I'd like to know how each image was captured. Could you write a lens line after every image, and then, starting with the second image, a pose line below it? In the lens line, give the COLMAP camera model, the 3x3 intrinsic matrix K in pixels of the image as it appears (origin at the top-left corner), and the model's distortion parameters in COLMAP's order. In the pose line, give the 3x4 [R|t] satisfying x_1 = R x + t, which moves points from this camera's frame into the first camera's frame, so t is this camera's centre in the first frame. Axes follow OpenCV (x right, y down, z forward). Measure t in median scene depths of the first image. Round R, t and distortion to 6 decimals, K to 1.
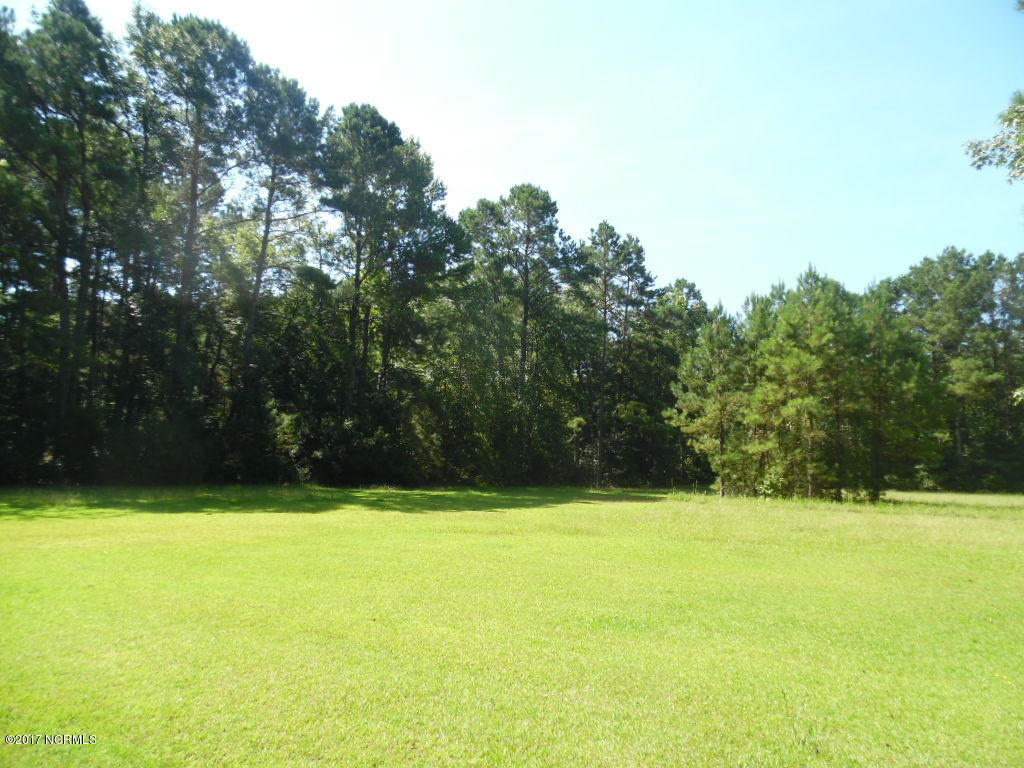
lens RADIAL K [[721.0, 0, 490.2], [0, 721.0, 385.8], [0, 0, 1]] dist [-0.029289, 0.000622]
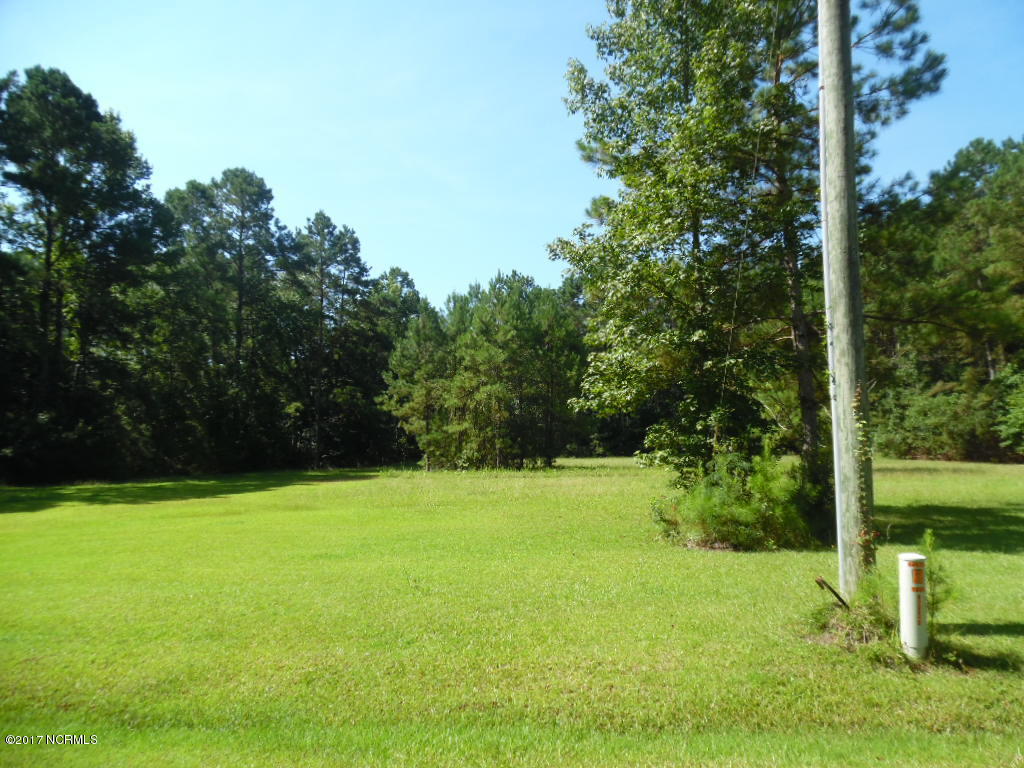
lens RADIAL K [[723.1, 0, 516.5], [0, 723.1, 383.6], [0, 0, 1]] dist [-0.015709, 0.005702]
pose [[0.913394, -0.012218, 0.406894, -0.011671], [0.001268, 0.999630, 0.027170, -0.013500], [-0.407075, -0.024301, 0.913071, -0.087108]]
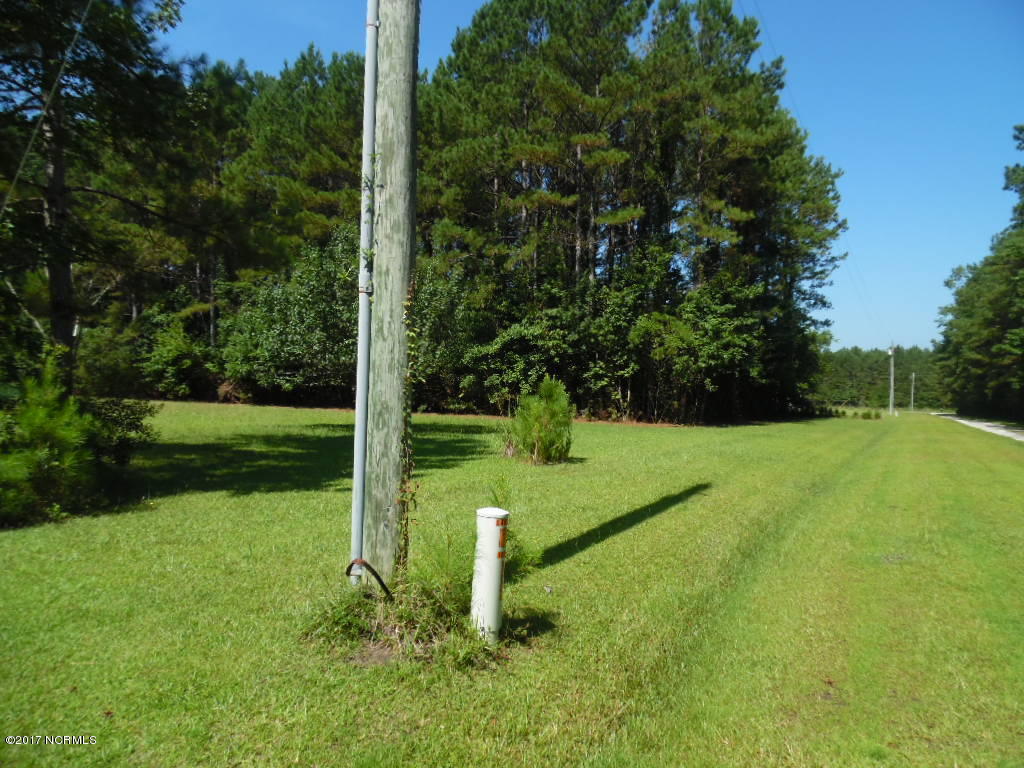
lens RADIAL K [[723.1, 0, 516.5], [0, 723.1, 383.6], [0, 0, 1]] dist [-0.015709, 0.005702]
pose [[0.030650, -0.025799, 0.999197, 0.108927], [-0.136418, 0.990204, 0.029752, 0.071113], [-0.990177, -0.137221, 0.026830, 0.420160]]
